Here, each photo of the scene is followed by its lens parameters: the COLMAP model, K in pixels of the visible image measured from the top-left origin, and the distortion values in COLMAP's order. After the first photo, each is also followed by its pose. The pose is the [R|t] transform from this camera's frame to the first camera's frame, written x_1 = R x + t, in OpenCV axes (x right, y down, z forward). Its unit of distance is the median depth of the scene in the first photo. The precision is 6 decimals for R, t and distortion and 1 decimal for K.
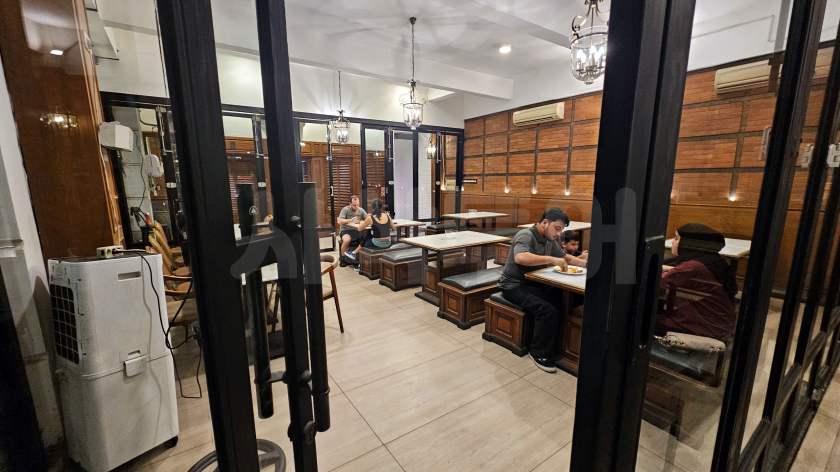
lens RADIAL K [[341.6, 0, 420.5], [0, 341.6, 240.3], [0, 0, 1]] dist [0.002092, -0.001428]
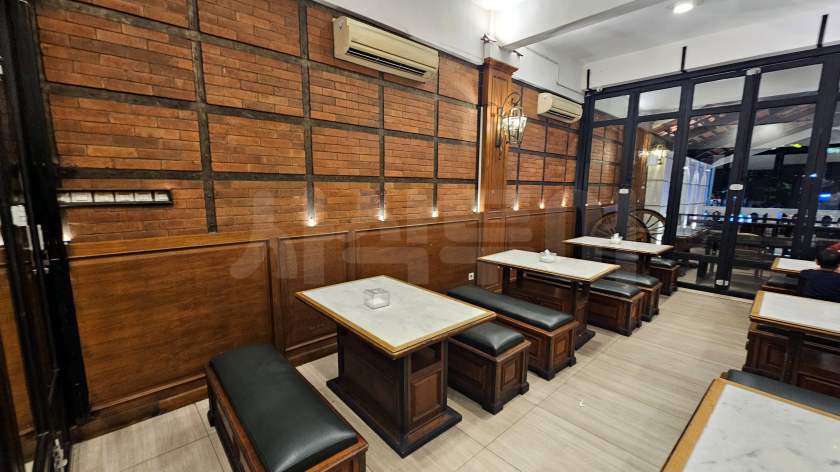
lens RADIAL K [[341.6, 0, 421.1], [0, 341.6, 237.1], [0, 0, 1]] dist [0.002092, -0.001428]
pose [[-0.127384, -0.145203, 0.981167, -0.149685], [0.164979, 0.972344, 0.165316, -0.185884], [-0.978036, 0.182930, -0.099906, 1.010681]]
